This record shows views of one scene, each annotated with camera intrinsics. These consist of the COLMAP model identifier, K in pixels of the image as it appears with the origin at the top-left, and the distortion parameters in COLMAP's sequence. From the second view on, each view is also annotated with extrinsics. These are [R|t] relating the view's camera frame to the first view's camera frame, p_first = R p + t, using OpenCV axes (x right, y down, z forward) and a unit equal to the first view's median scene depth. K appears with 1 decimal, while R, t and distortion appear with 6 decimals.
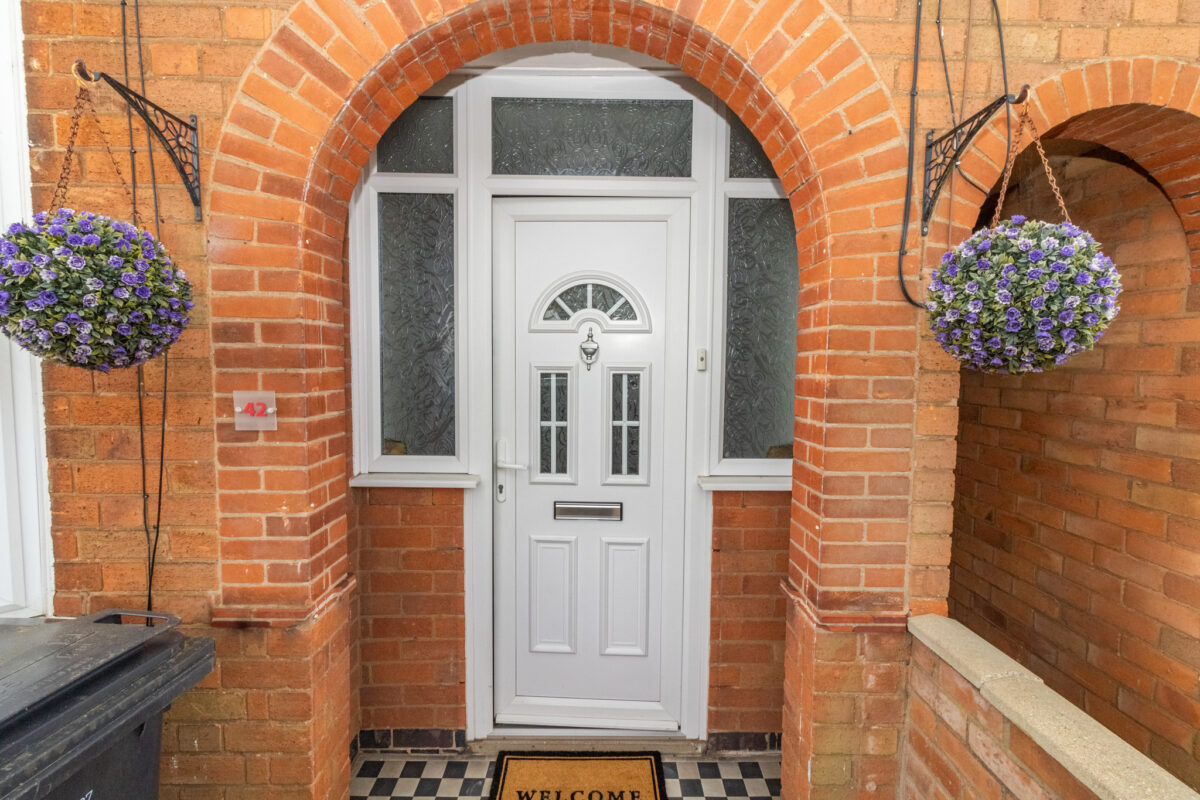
lens RADIAL K [[557.1, 0, 595.8], [0, 557.1, 391.6], [0, 0, 1]] dist [0.002168, 0.000302]
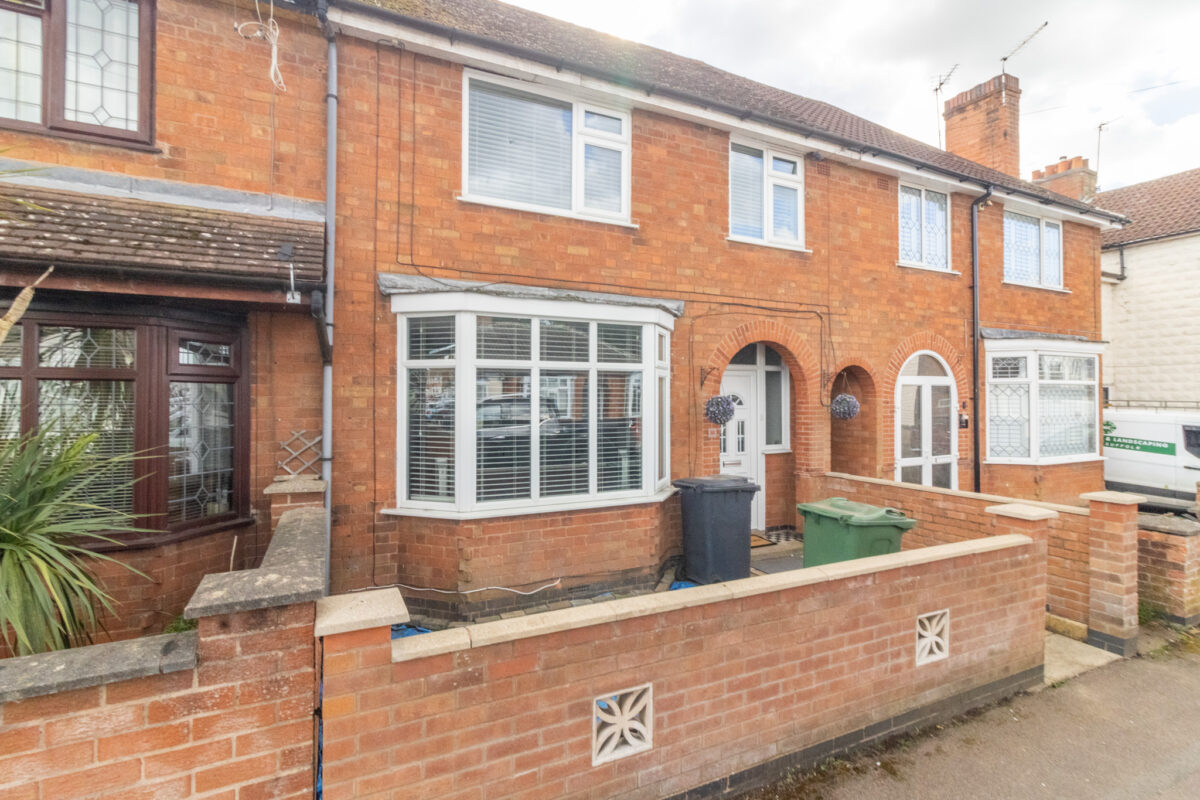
lens RADIAL K [[578.9, 0, 602.3], [0, 578.9, 392.3], [0, 0, 1]] dist [0.003572, 0.000394]
pose [[0.902367, -0.007480, 0.430903, -3.019339], [0.037214, 0.997467, -0.060616, -0.036366], [-0.429358, 0.070734, 0.900360, -2.457143]]
